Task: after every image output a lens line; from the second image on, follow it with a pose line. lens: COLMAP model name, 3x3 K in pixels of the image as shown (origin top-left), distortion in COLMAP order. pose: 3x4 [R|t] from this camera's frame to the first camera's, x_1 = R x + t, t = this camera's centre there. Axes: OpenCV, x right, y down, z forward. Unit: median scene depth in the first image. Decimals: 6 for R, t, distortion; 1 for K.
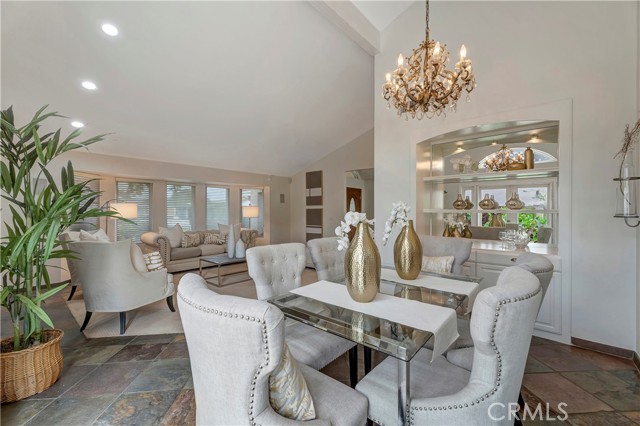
lens RADIAL K [[267.1, 0, 321.7], [0, 267.1, 215.1], [0, 0, 1]] dist [0.007165, -0.000347]
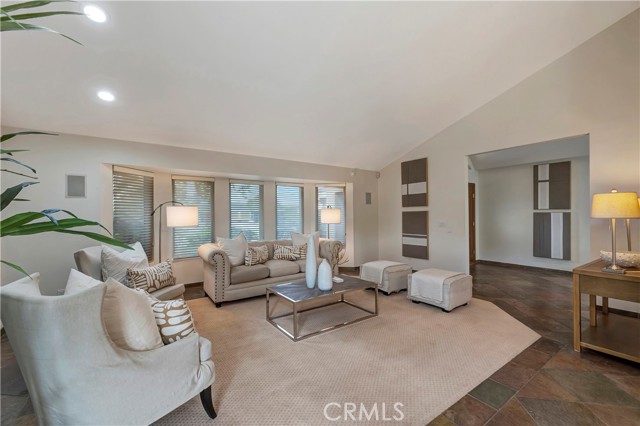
lens RADIAL K [[267.1, 0, 321.7], [0, 267.1, 215.1], [0, 0, 1]] dist [0.007165, -0.000347]
pose [[0.971273, -0.008417, -0.237820, -0.106359], [0.004354, 0.999836, -0.017606, -0.002063], [0.237929, 0.016065, 0.971150, 0.249089]]
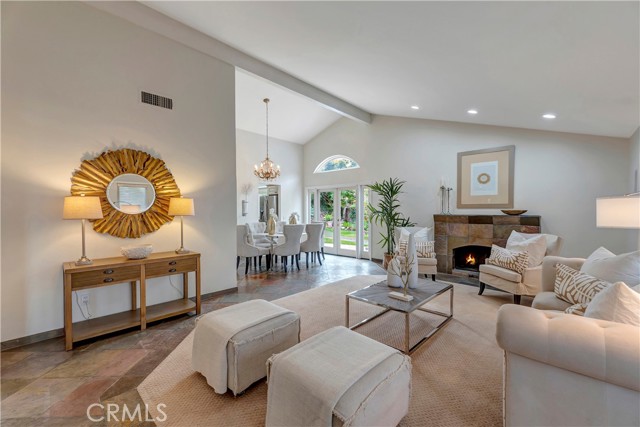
lens RADIAL K [[268.9, 0, 320.0], [0, 268.9, 213.5], [0, 0, 1]] dist [0.002819, 0.000013]
pose [[-0.999065, 0.005213, 0.042926, -0.102727], [0.006374, 0.999616, 0.026958, -0.021625], [-0.042769, 0.027206, -0.998714, 1.091787]]
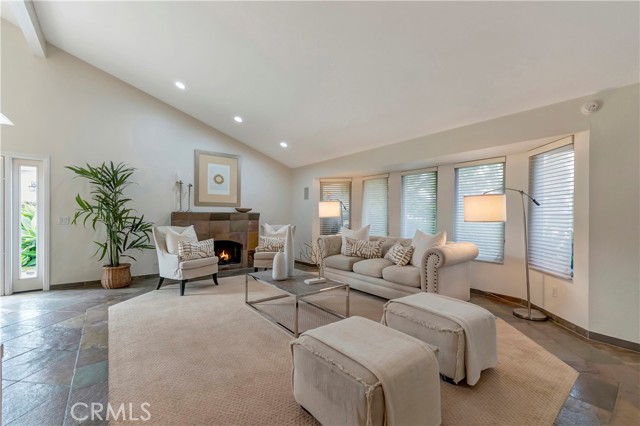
lens RADIAL K [[270.3, 0, 320.0], [0, 270.3, 218.1], [0, 0, 1]] dist [0.013749, -0.000067]
pose [[-0.186720, 0.021238, -0.982184, 0.212519], [-0.020055, 0.999476, 0.025425, -0.005484], [0.982208, 0.024445, -0.186197, 0.804561]]
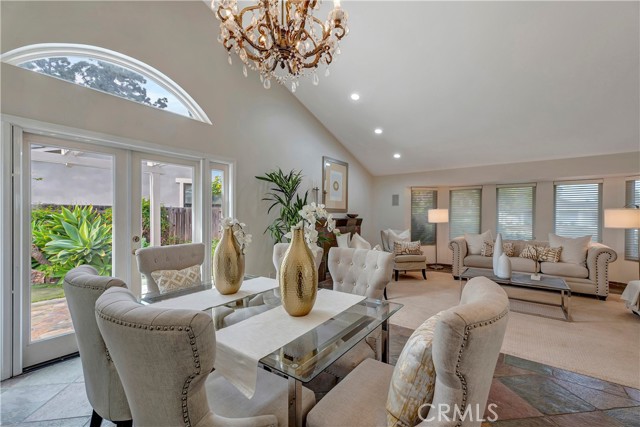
lens RADIAL K [[267.1, 0, 321.7], [0, 267.1, 215.6], [0, 0, 1]] dist [0.007165, -0.000347]
pose [[0.084659, 0.008525, -0.996374, 0.274881], [-0.024258, 0.999685, 0.006492, -0.008025], [0.996115, 0.023620, 0.084839, 0.265992]]
